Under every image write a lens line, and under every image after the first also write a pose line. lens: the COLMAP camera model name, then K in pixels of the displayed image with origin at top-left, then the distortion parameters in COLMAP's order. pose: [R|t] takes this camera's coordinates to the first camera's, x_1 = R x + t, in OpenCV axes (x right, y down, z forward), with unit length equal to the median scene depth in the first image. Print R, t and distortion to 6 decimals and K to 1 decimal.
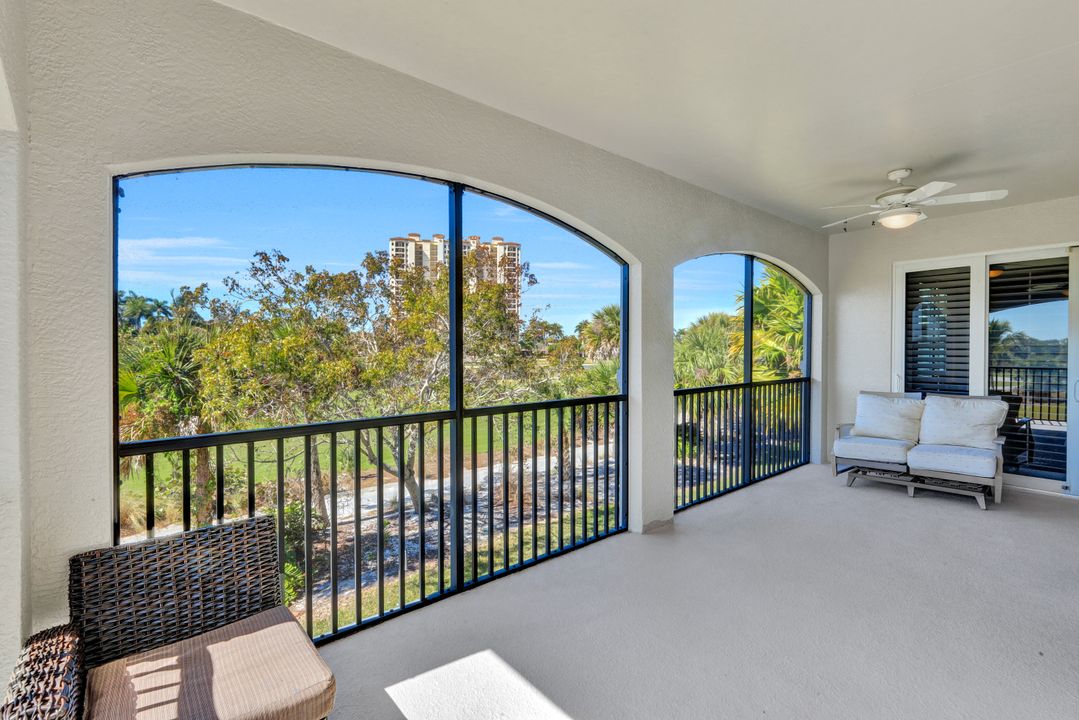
lens RADIAL K [[497.0, 0, 536.0], [0, 497.0, 351.9], [0, 0, 1]] dist [0.001897, 0.000247]
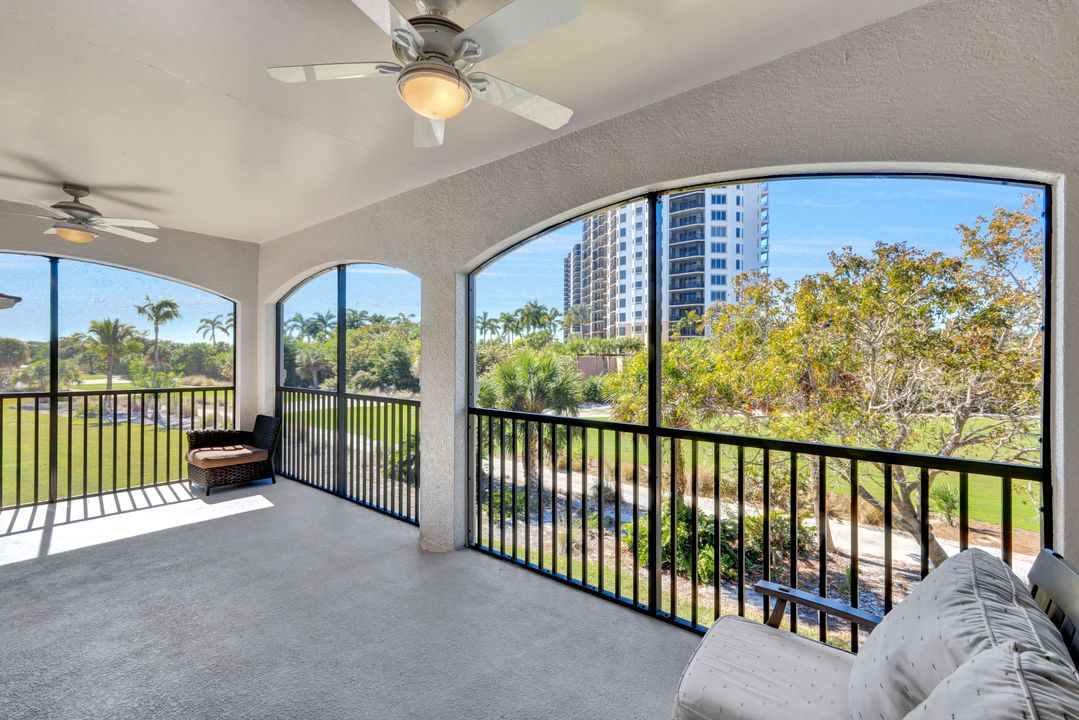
lens RADIAL K [[463.6, 0, 539.5], [0, 463.6, 360.0], [0, 0, 1]] dist [-0.001190, -0.000057]
pose [[0.205068, 0.006146, -0.978728, 0.703335], [-0.028544, 0.999592, 0.000296, -0.008620], [0.978331, 0.027876, 0.205160, 0.600489]]
